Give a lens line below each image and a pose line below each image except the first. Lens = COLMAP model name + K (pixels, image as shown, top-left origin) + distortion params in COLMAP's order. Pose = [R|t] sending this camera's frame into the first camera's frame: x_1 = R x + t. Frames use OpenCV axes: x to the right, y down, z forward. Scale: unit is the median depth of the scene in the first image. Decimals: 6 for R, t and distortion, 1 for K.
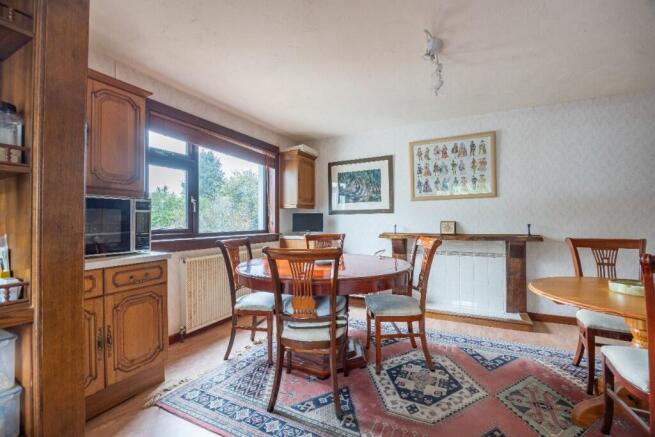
lens RADIAL K [[284.5, 0, 325.6], [0, 284.5, 217.5], [0, 0, 1]] dist [-0.013329, 0.001727]
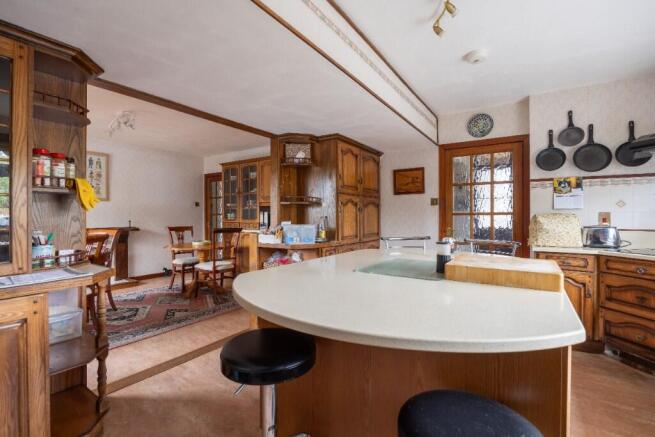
lens RADIAL K [[287.0, 0, 332.2], [0, 287.0, 214.6], [0, 0, 1]] dist [-0.015977, 0.000099]
pose [[0.088848, 0.010021, 0.995995, -0.962760], [-0.011838, 0.999889, -0.009005, -0.008619], [-0.995975, -0.010991, 0.088957, -0.319532]]
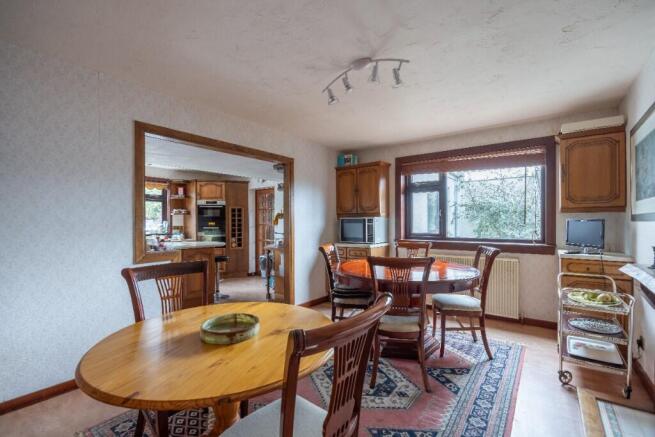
lens RADIAL K [[284.5, 0, 334.1], [0, 284.5, 219.6], [0, 0, 1]] dist [-0.013329, 0.001727]
pose [[-0.164082, -0.004167, -0.986438, 1.210539], [0.015618, 0.999855, -0.006822, -0.034829], [0.986323, -0.016525, -0.163993, 0.914265]]
